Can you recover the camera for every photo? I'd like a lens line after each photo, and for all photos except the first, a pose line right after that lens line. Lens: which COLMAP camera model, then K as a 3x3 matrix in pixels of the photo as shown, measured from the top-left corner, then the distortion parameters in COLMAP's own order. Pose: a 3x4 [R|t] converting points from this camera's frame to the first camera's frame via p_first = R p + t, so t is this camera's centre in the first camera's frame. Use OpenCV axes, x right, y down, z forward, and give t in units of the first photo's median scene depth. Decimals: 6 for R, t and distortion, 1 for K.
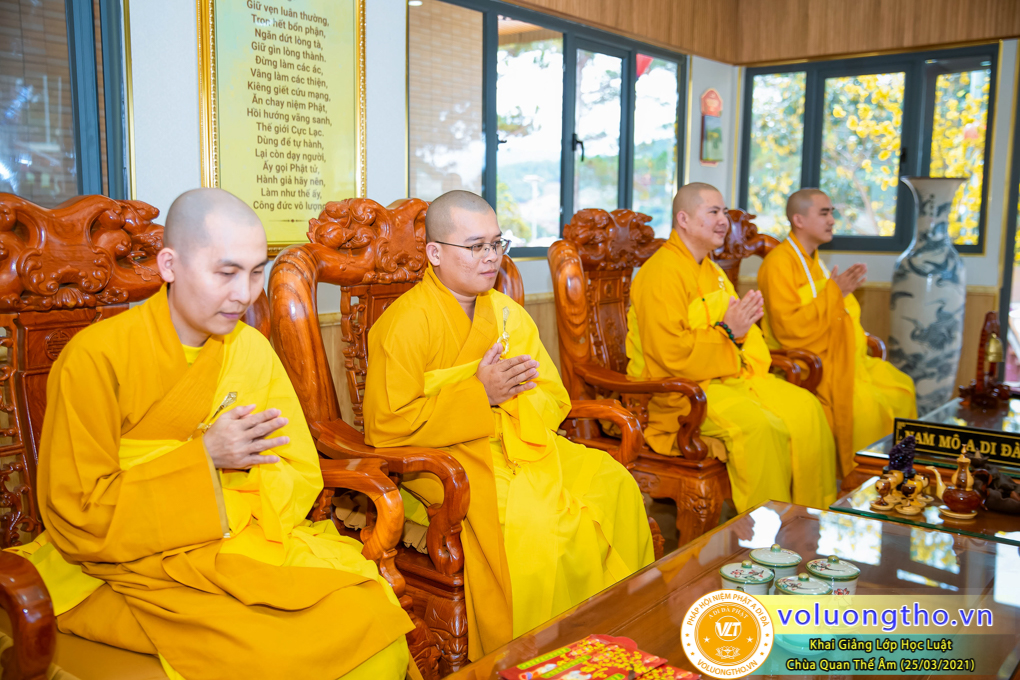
lens RADIAL K [[984.6, 0, 510.0], [0, 984.6, 340.0], [0, 0, 1]] dist [-0.003279, 0.016701]
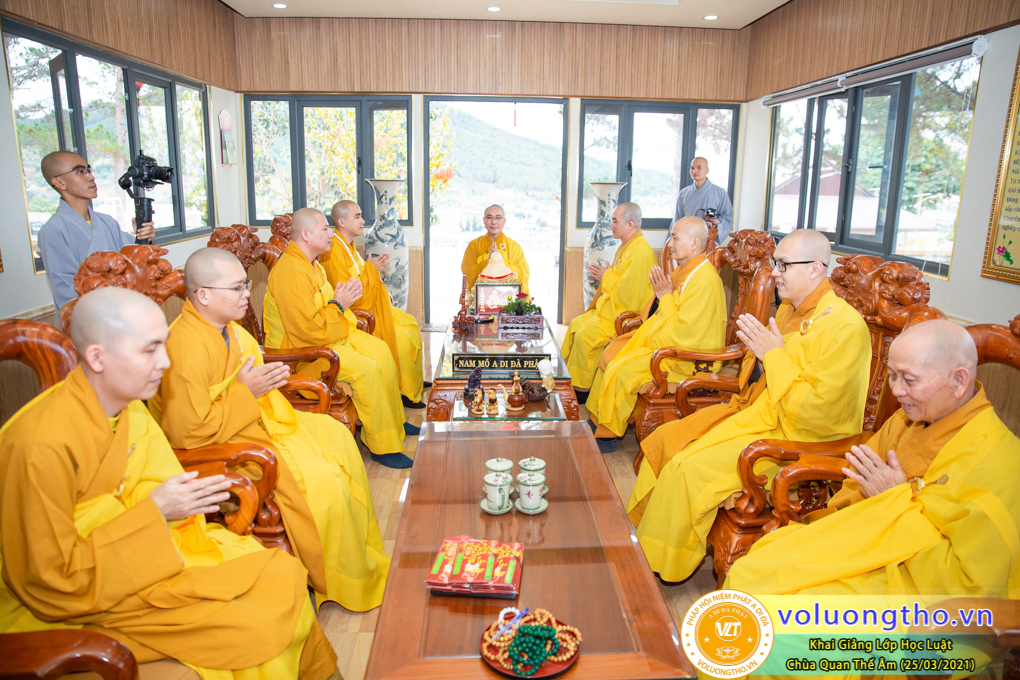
lens RADIAL K [[702.9, 0, 509.1], [0, 702.9, 325.6], [0, 0, 1]] dist [-0.050458, 0.004413]
pose [[0.766306, -0.133471, 0.628459, -0.151753], [0.071673, 0.989837, 0.122826, -0.058205], [-0.638466, -0.049079, 0.768084, 0.004640]]
